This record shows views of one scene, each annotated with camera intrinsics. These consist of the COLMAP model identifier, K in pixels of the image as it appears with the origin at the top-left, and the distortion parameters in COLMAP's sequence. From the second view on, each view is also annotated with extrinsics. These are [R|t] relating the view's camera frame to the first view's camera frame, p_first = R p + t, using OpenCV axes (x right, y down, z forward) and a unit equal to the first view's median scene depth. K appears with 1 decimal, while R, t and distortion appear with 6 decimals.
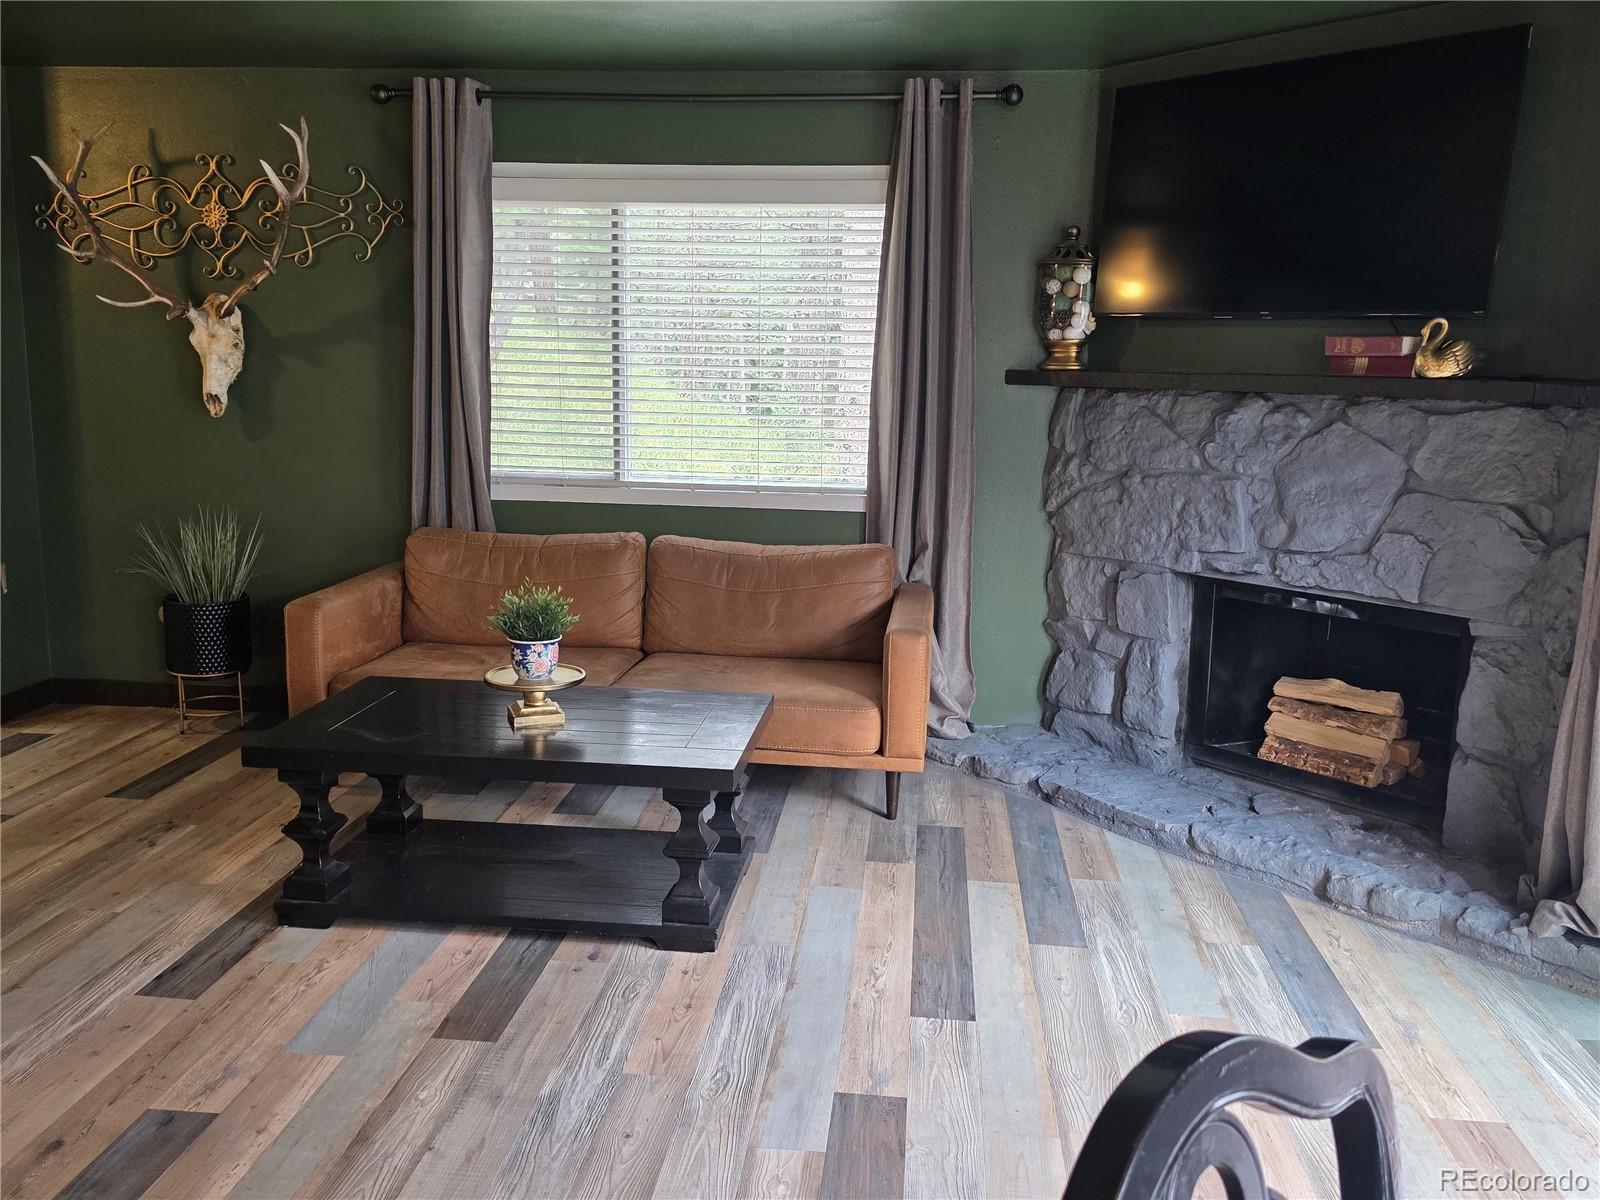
lens RADIAL K [[1299.6, 0, 794.0], [0, 1299.6, 590.7], [0, 0, 1]] dist [0.078977, -0.082662]
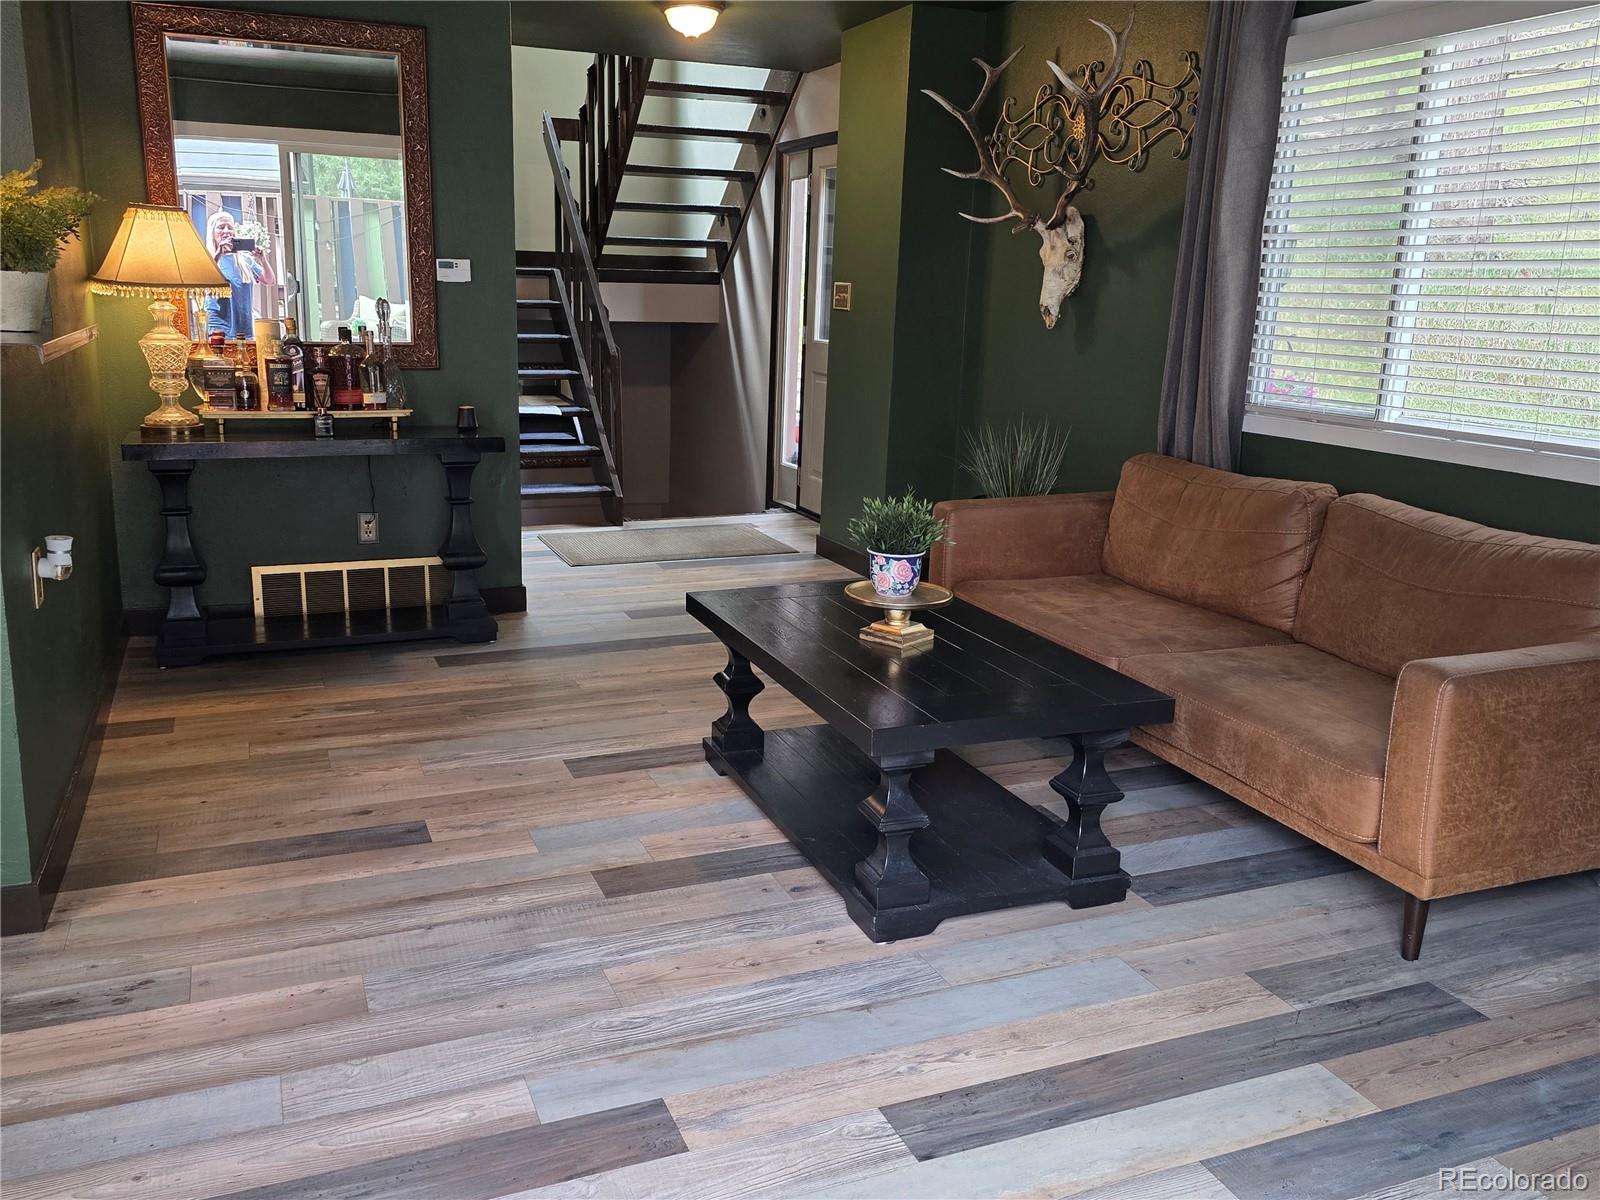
lens RADIAL K [[1299.6, 0, 784.6], [0, 1299.6, 597.8], [0, 0, 1]] dist [0.078977, -0.082662]
pose [[0.470414, 0.197511, -0.860058, 0.458147], [-0.169619, 0.976694, 0.131523, -0.031448], [0.865991, 0.084012, 0.492952, 0.402829]]
